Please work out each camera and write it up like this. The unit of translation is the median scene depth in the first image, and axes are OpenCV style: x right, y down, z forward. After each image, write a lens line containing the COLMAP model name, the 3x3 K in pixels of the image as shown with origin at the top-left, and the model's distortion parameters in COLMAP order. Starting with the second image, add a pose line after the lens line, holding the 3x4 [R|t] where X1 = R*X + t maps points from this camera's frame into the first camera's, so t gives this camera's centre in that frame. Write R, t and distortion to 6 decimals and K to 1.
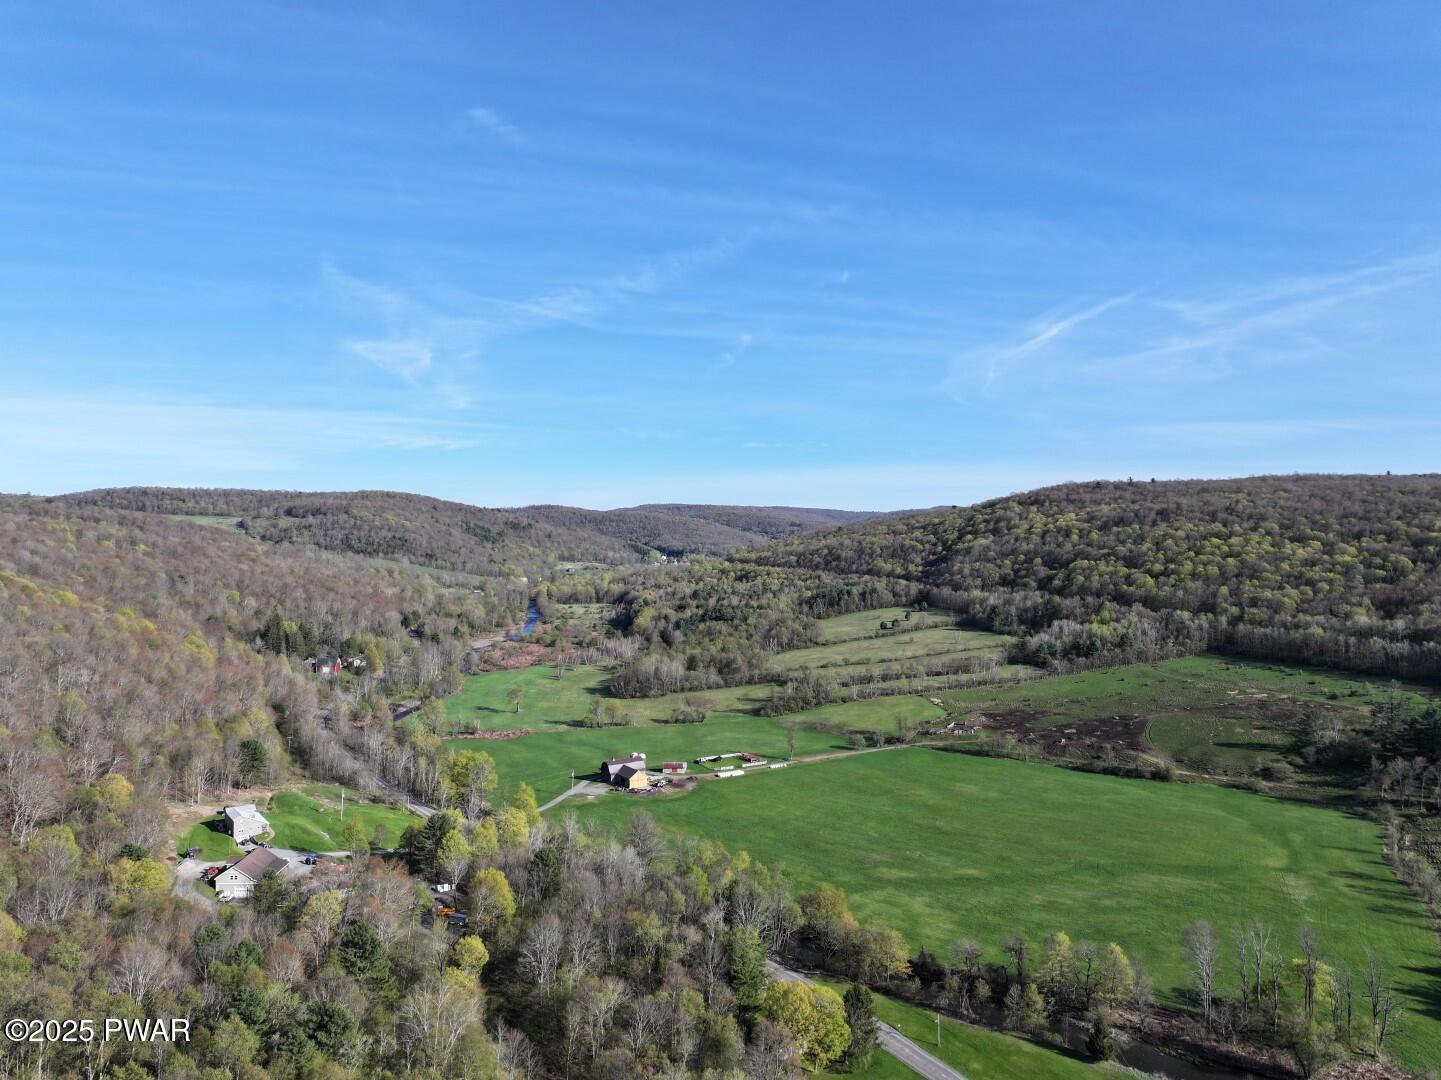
lens RADIAL K [[1009.1, 0, 720.5], [0, 1009.1, 540.0], [0, 0, 1]] dist [0.002031, 0.001460]
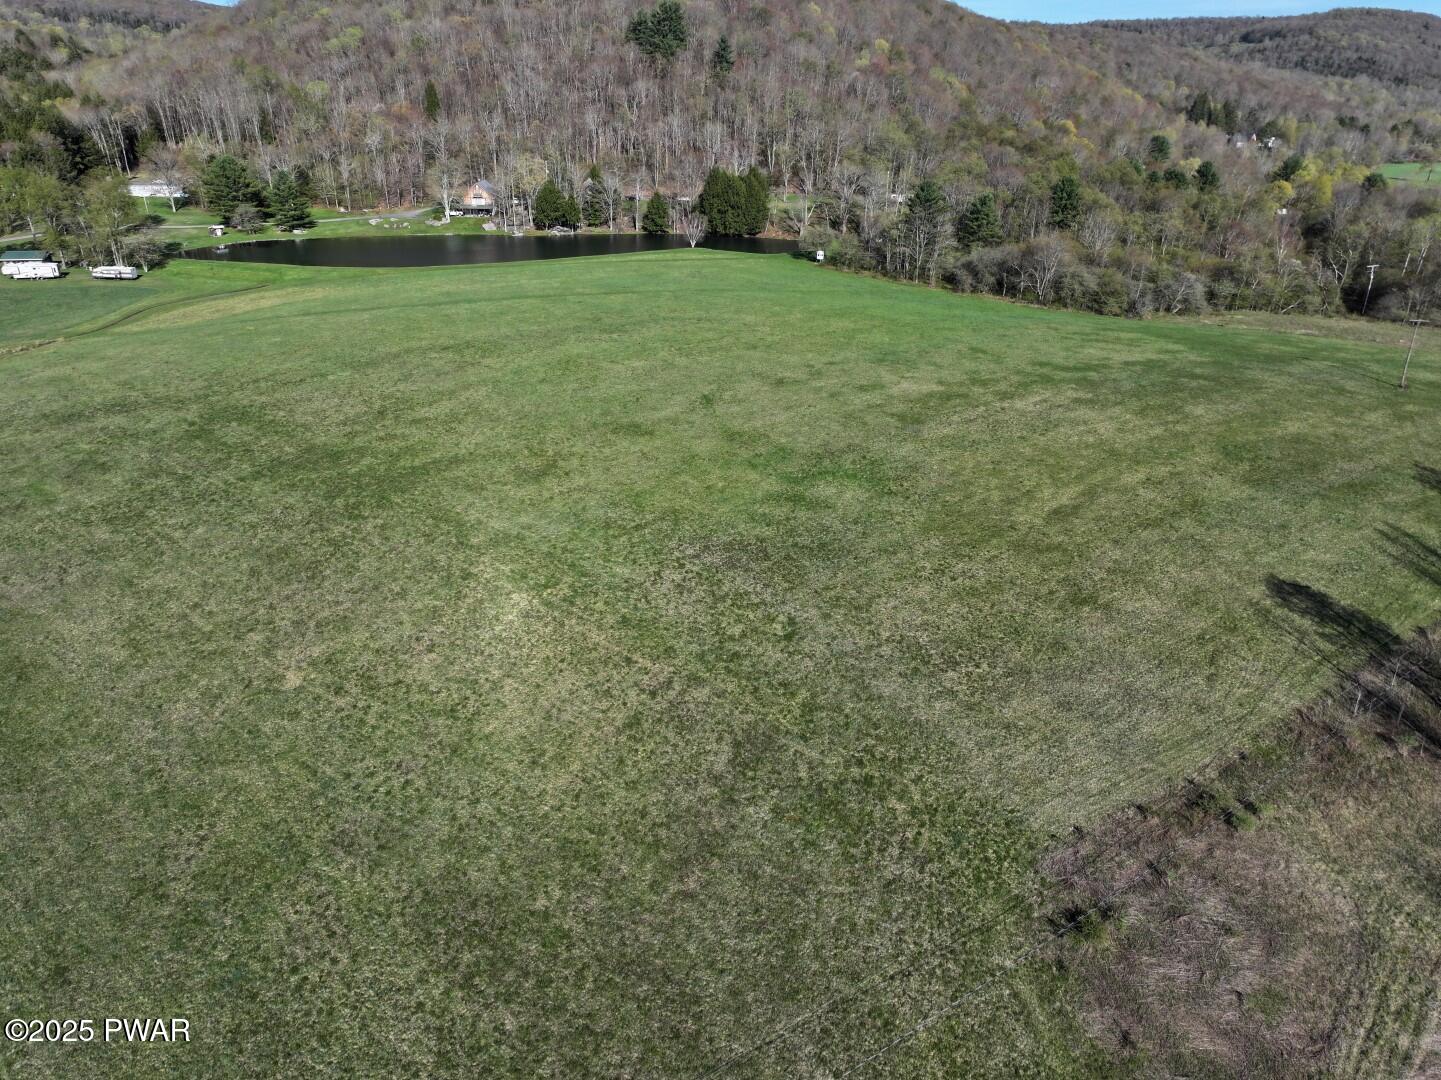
lens RADIAL K [[1013.7, 0, 720.5], [0, 1013.7, 540.0], [0, 0, 1]] dist [-0.005744, 0.022877]
pose [[0.663052, 0.301500, -0.685171, 0.097570], [-0.008100, 0.918139, 0.396176, 0.078900], [0.748529, -0.257136, 0.611216, -0.163508]]
